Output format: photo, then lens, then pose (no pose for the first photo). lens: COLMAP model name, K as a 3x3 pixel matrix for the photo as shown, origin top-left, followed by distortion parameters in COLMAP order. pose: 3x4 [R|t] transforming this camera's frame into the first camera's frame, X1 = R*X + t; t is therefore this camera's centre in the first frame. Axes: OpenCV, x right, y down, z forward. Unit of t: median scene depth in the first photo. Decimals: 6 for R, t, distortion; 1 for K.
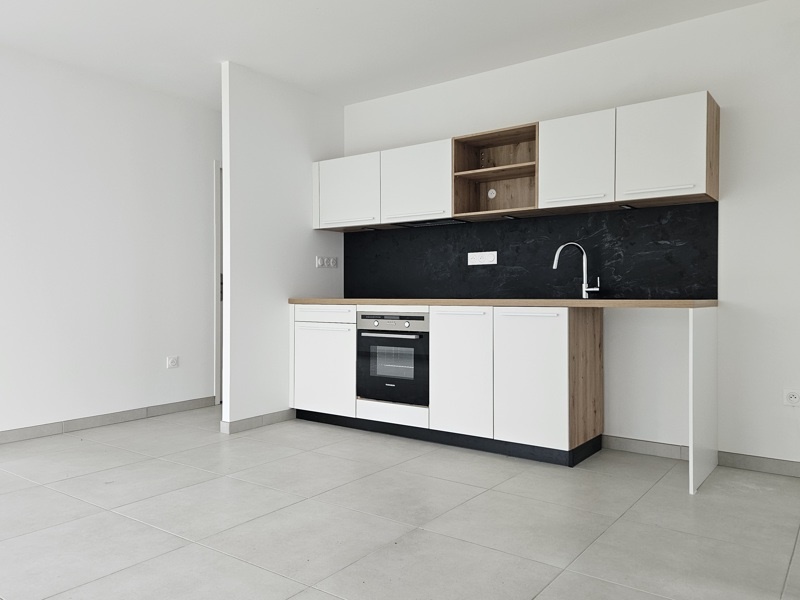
lens RADIAL K [[609.6, 0, 400.0], [0, 609.6, 300.0], [0, 0, 1]] dist [0.050513, -0.000112]
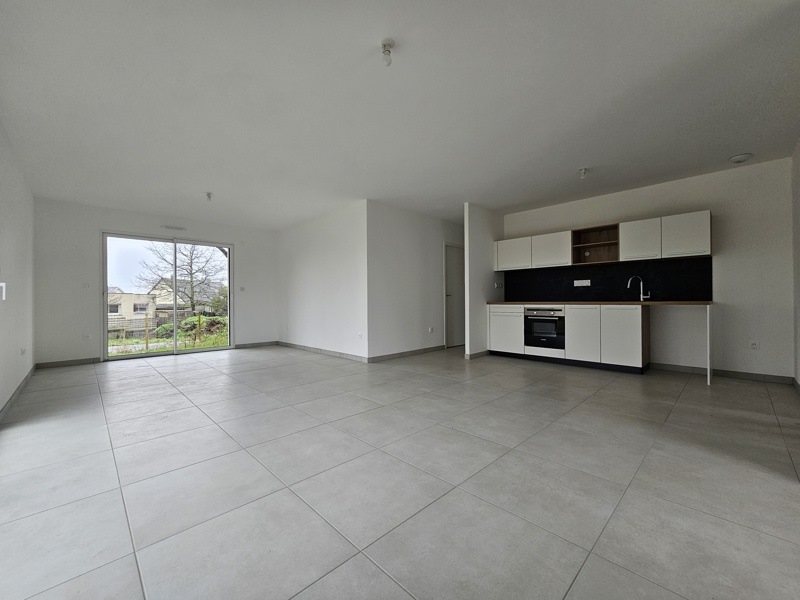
lens RADIAL K [[326.3, 0, 400.0], [0, 326.3, 300.0], [0, 0, 1]] dist [0.000173, 0.000010]
pose [[0.986599, -0.007628, -0.162987, -0.347367], [0.006240, 0.999940, -0.009025, -0.001330], [0.163046, 0.007887, 0.986587, -0.290519]]
